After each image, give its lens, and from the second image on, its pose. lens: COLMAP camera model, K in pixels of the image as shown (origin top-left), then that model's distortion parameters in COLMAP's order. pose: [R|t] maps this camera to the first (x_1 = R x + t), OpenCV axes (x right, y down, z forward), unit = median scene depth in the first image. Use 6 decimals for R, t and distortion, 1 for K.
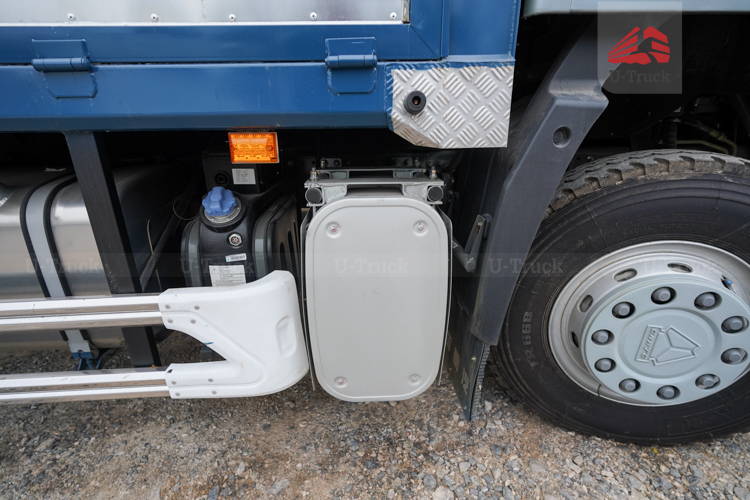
lens RADIAL K [[362.6, 0, 373.8], [0, 362.6, 247.9], [0, 0, 1]] dist [-0.007812, 0.006561]
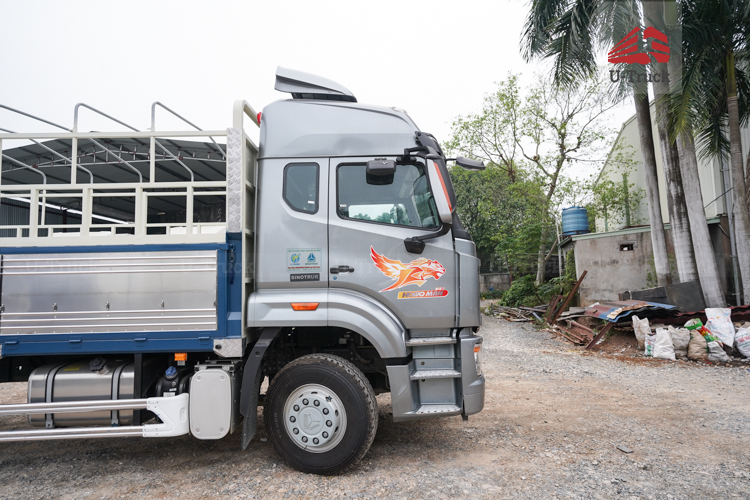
lens RADIAL K [[407.4, 0, 370.9], [0, 407.4, 254.4], [0, 0, 1]] dist [0.003246, 0.001211]
pose [[0.999825, -0.005735, -0.017788, 1.483422], [-0.002045, 0.912485, -0.409105, 0.421679], [0.018577, 0.409070, 0.912314, -2.820444]]
